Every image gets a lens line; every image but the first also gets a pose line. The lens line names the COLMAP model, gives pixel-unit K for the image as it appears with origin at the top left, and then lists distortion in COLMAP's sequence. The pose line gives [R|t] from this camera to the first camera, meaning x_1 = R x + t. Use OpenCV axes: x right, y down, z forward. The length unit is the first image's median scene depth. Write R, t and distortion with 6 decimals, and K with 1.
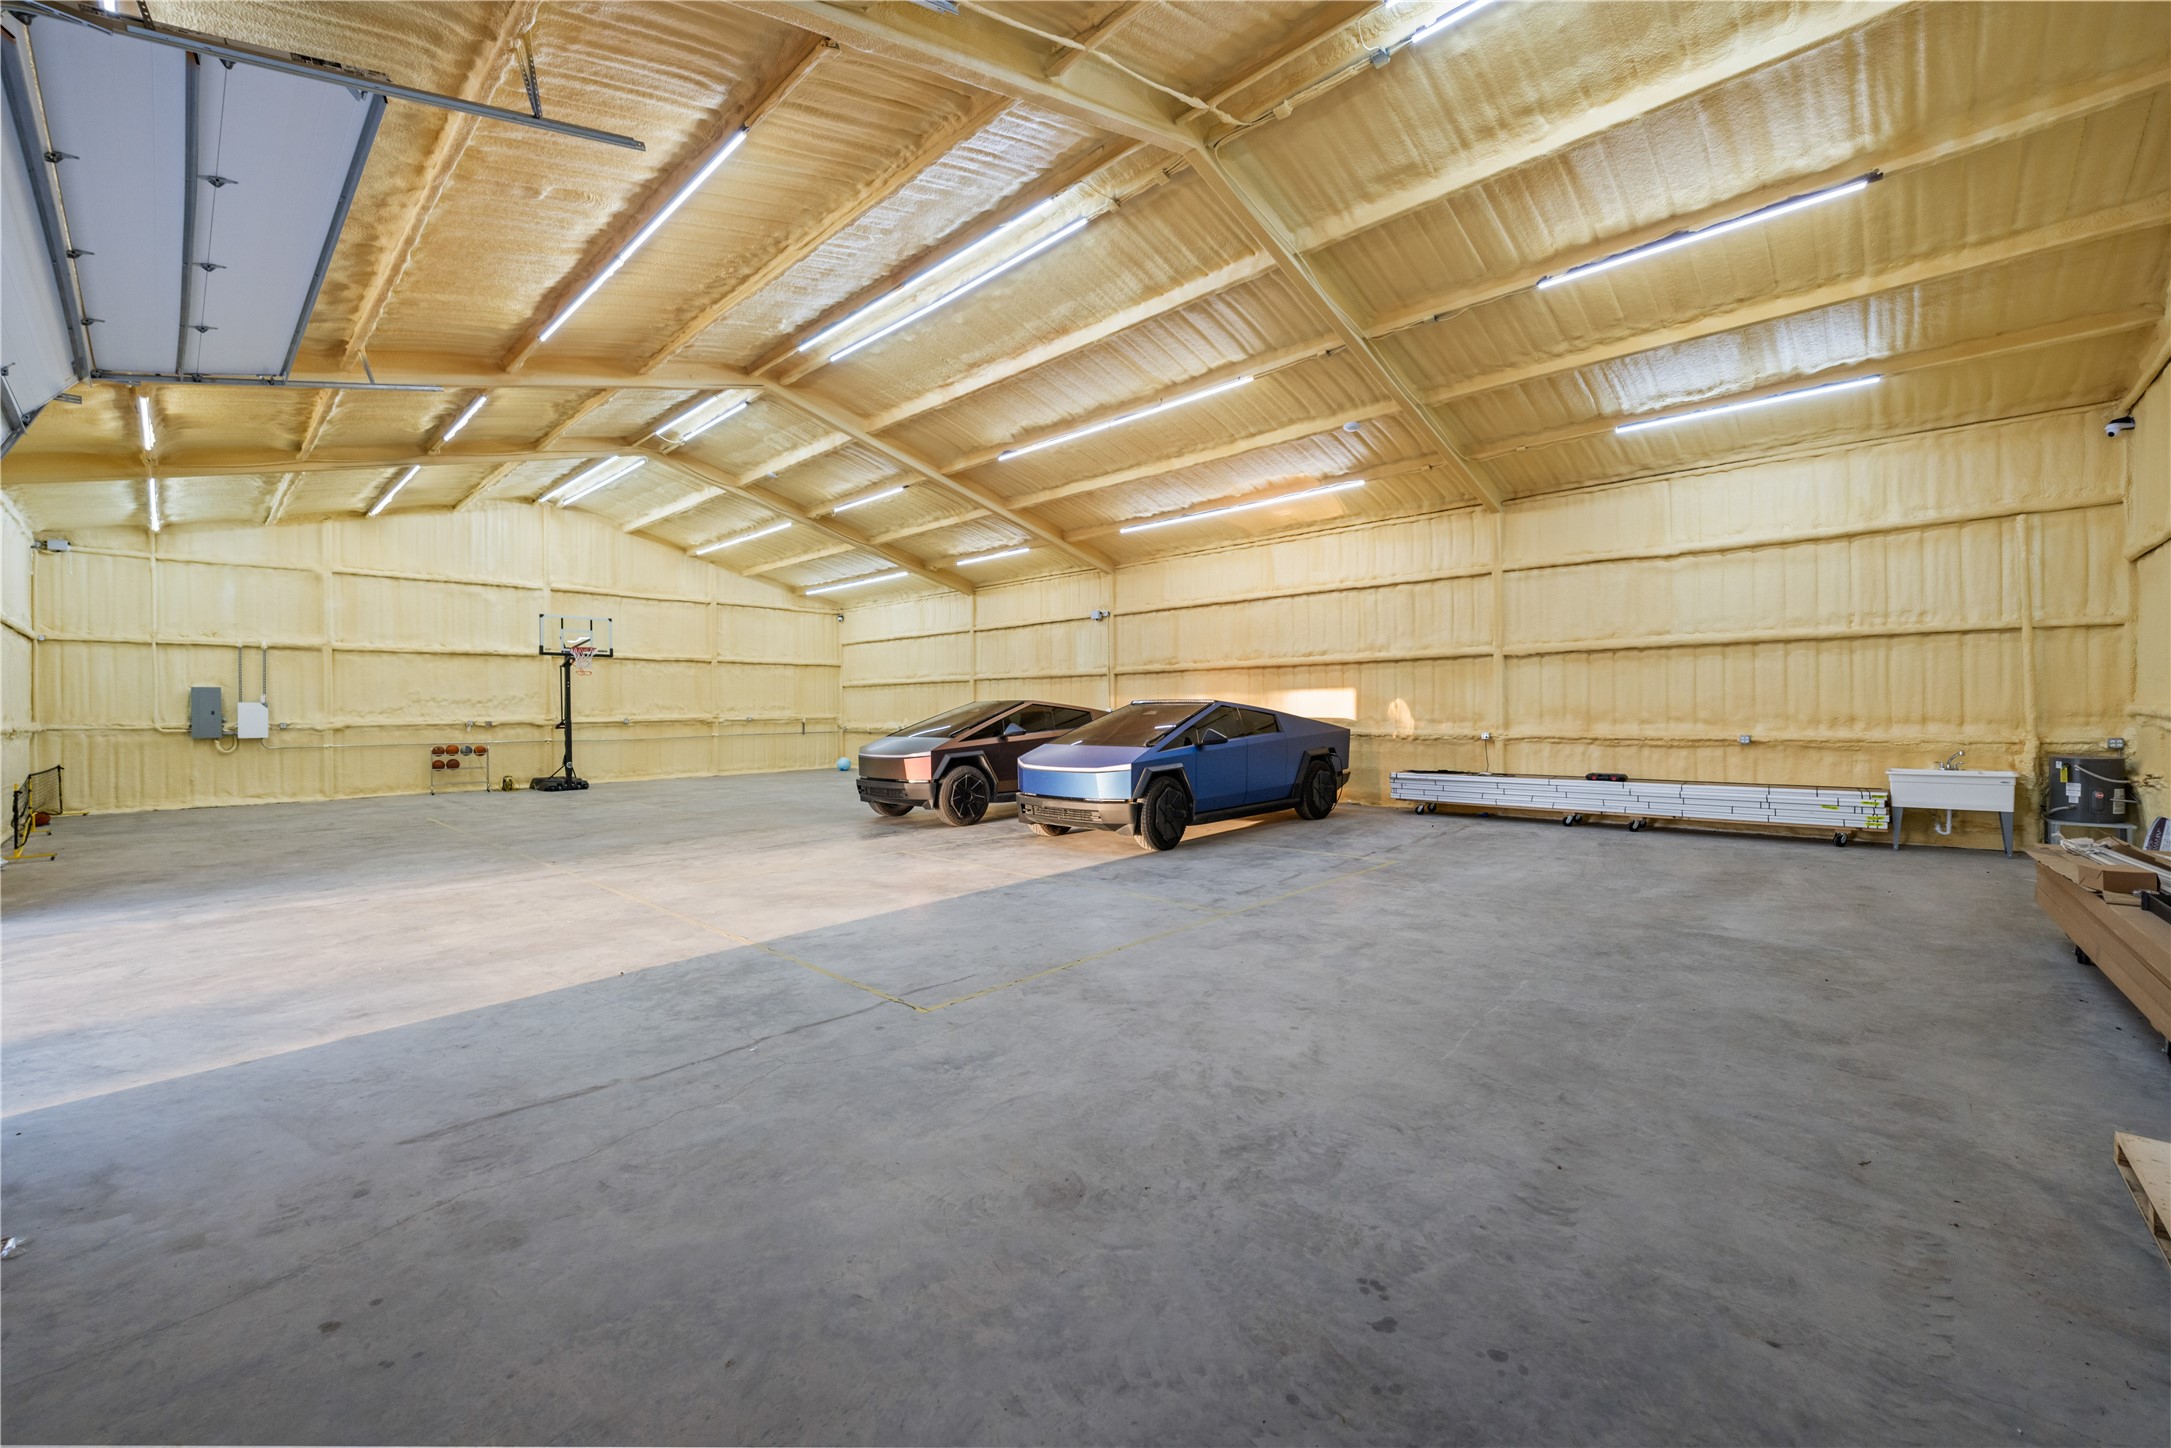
lens RADIAL K [[888.5, 0, 1088.1], [0, 888.5, 714.2], [0, 0, 1]] dist [0.019698, -0.000103]
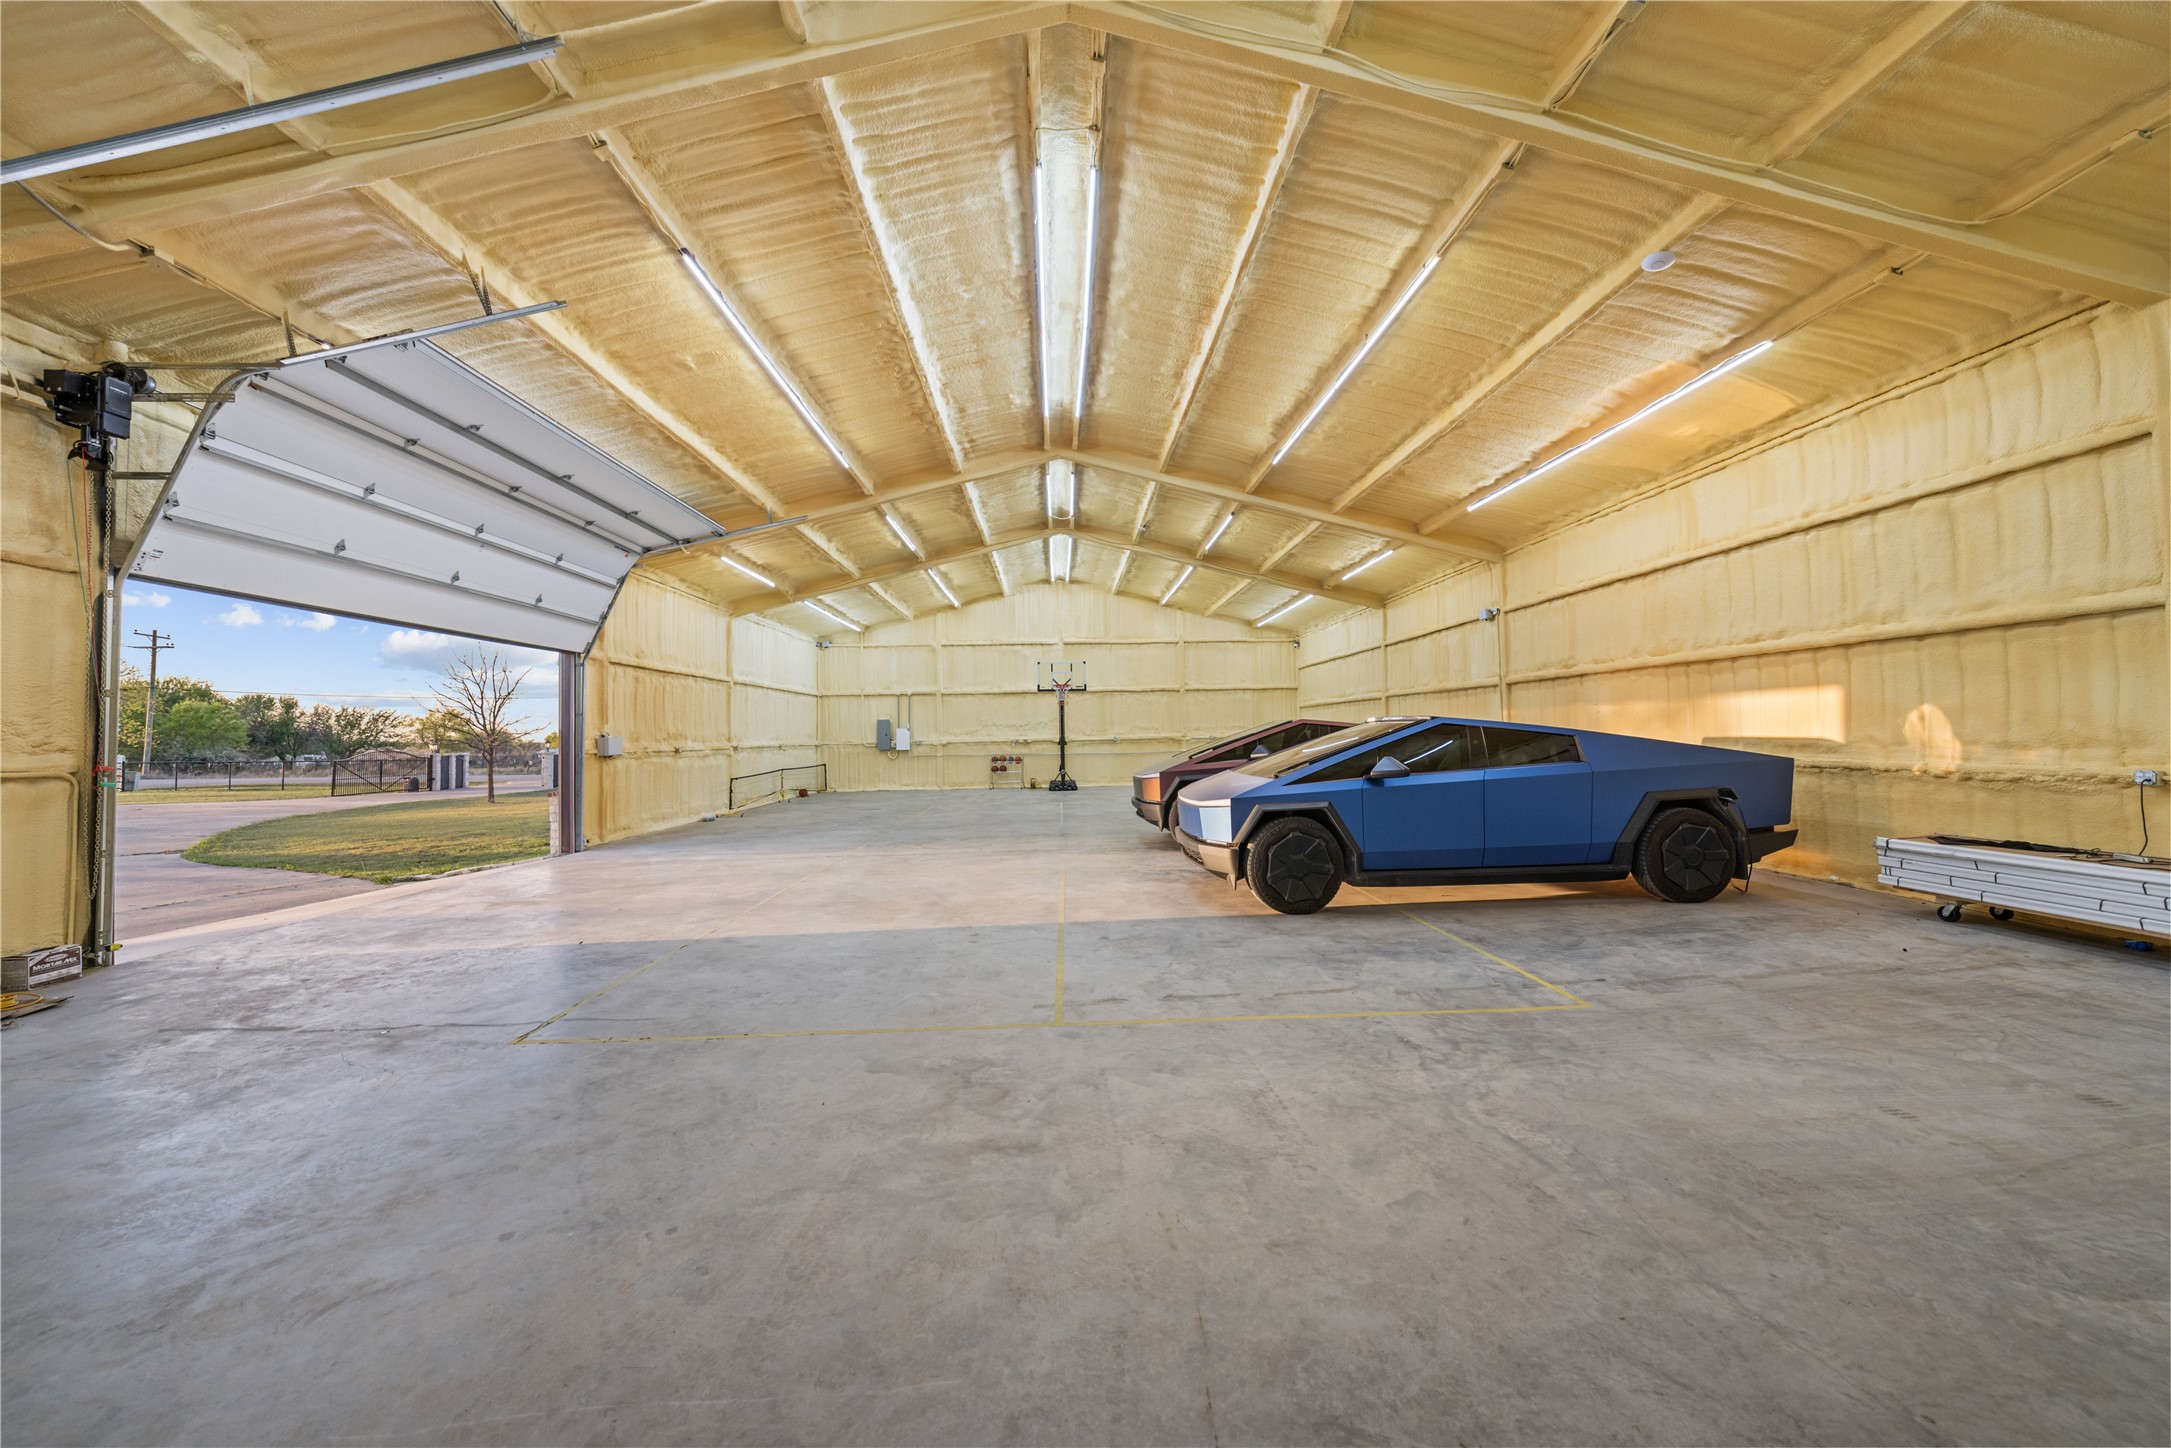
lens RADIAL K [[739.6, 0, 1089.0], [0, 739.6, 715.5], [0, 0, 1]] dist [-0.008944, -0.000156]
pose [[0.702864, -0.020957, -0.711015, 0.286020], [0.006893, 0.999720, -0.022653, -0.003371], [0.711291, 0.011021, 0.702812, 0.289956]]
